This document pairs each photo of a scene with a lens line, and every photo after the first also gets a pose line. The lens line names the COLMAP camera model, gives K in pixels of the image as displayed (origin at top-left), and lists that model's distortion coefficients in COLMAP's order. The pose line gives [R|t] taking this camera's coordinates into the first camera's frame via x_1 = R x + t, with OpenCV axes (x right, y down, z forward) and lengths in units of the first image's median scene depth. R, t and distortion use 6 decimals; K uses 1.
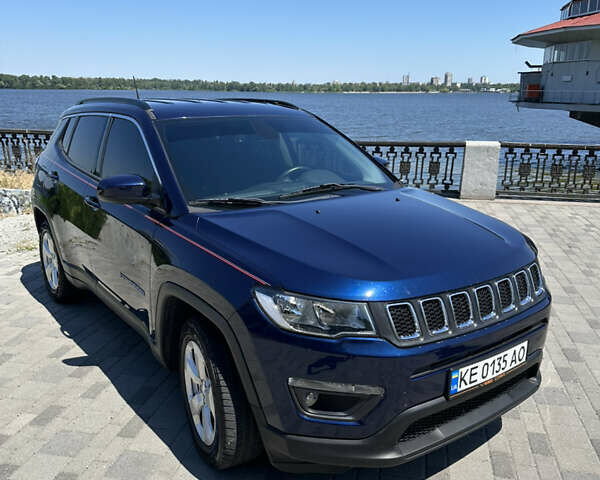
lens RADIAL K [[525.9, 0, 300.0], [0, 525.9, 240.0], [0, 0, 1]] dist [0.102008, -0.148479]
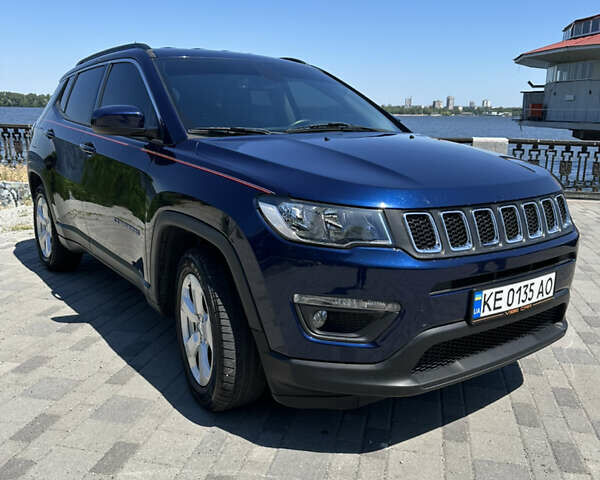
lens RADIAL K [[525.9, 0, 300.0], [0, 525.9, 240.0], [0, 0, 1]] dist [0.102008, -0.148479]
pose [[0.999918, 0.012237, -0.003740, -0.007526], [-0.012368, 0.999231, -0.037220, 0.161261], [0.003281, 0.037263, 0.999300, 0.077797]]
